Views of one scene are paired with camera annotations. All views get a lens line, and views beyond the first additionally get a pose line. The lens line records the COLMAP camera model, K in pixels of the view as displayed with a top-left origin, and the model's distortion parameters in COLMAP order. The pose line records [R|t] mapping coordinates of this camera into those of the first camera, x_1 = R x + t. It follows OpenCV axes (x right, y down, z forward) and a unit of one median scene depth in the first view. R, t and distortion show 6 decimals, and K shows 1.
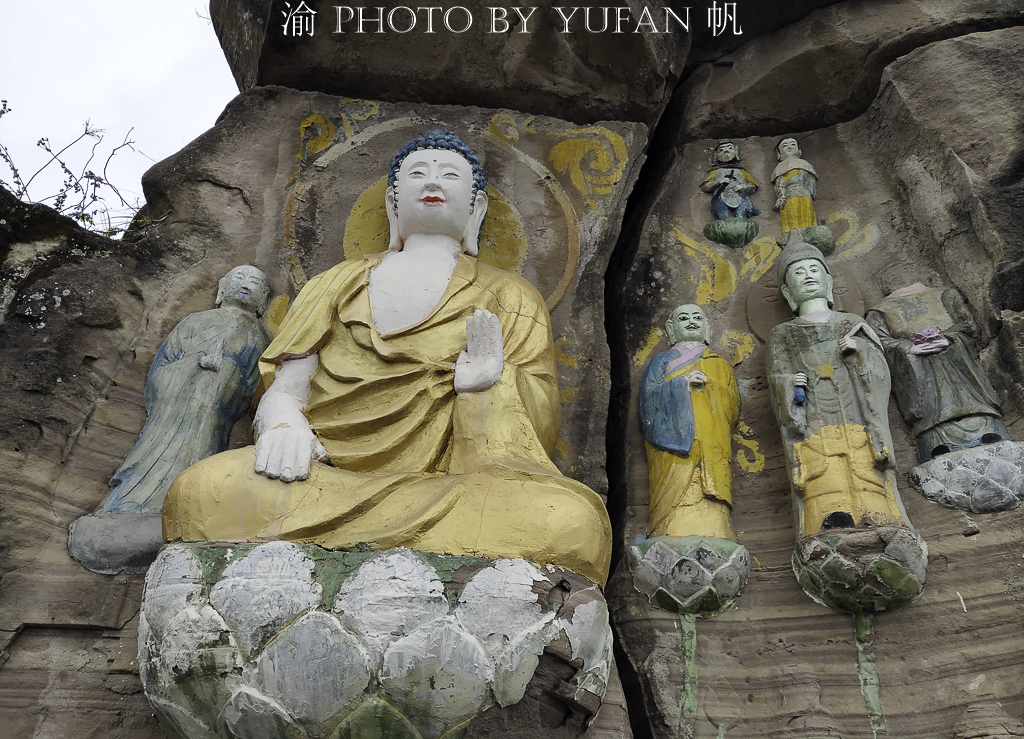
lens RADIAL K [[797.7, 0, 514.7], [0, 797.7, 368.1], [0, 0, 1]] dist [0.031900, 0.001018]
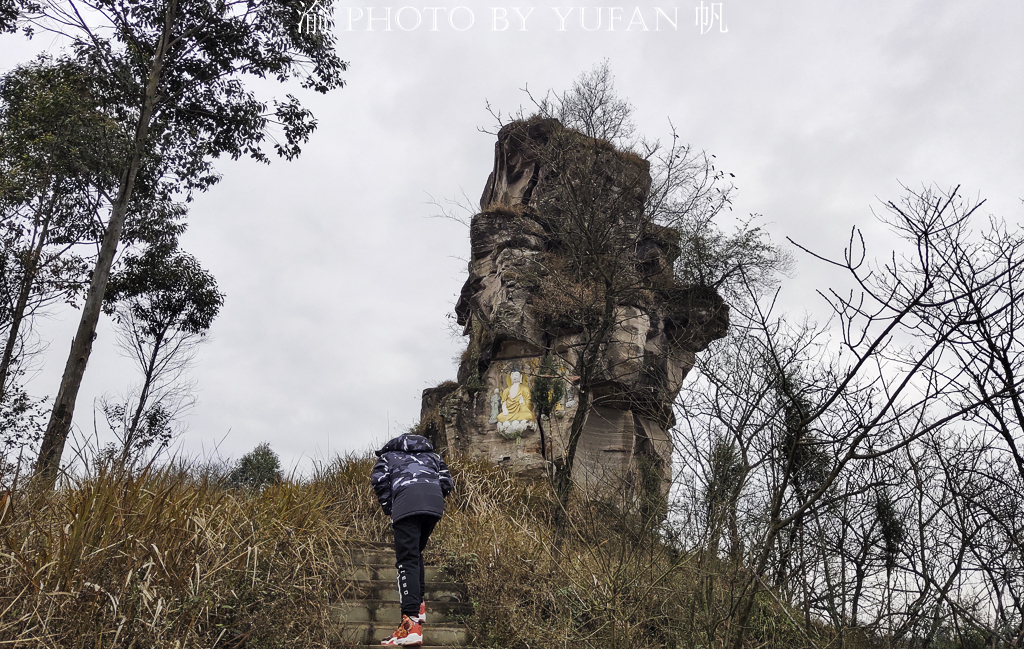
lens RADIAL K [[857.7, 0, 511.8], [0, 857.7, 324.7], [0, 0, 1]] dist [0.015301, -0.000860]
pose [[0.944681, -0.168620, -0.281327, 2.694260], [0.216301, 0.965060, 0.147897, -2.261935], [0.246559, -0.200567, 0.948146, -8.057437]]
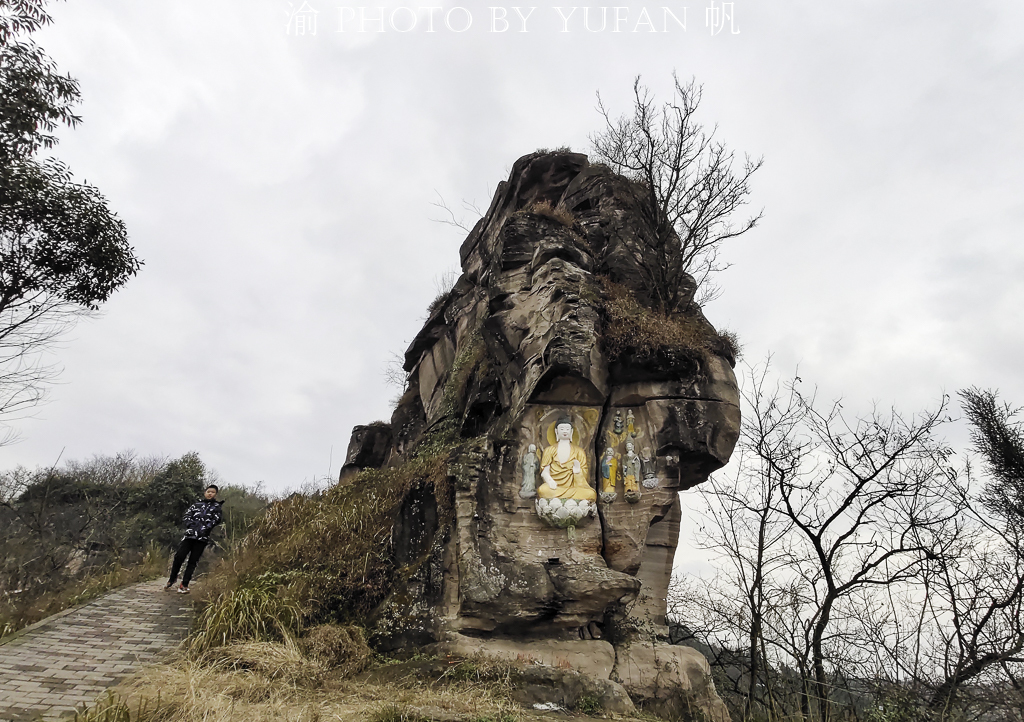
lens RADIAL K [[503.9, 0, 510.4], [0, 503.9, 362.3], [0, 0, 1]] dist [-0.031450, 0.000646]
pose [[0.998907, -0.025650, -0.039065, -0.363048], [0.029557, 0.994247, 0.102950, -1.180589], [0.036199, -0.103992, 0.993919, -2.752058]]
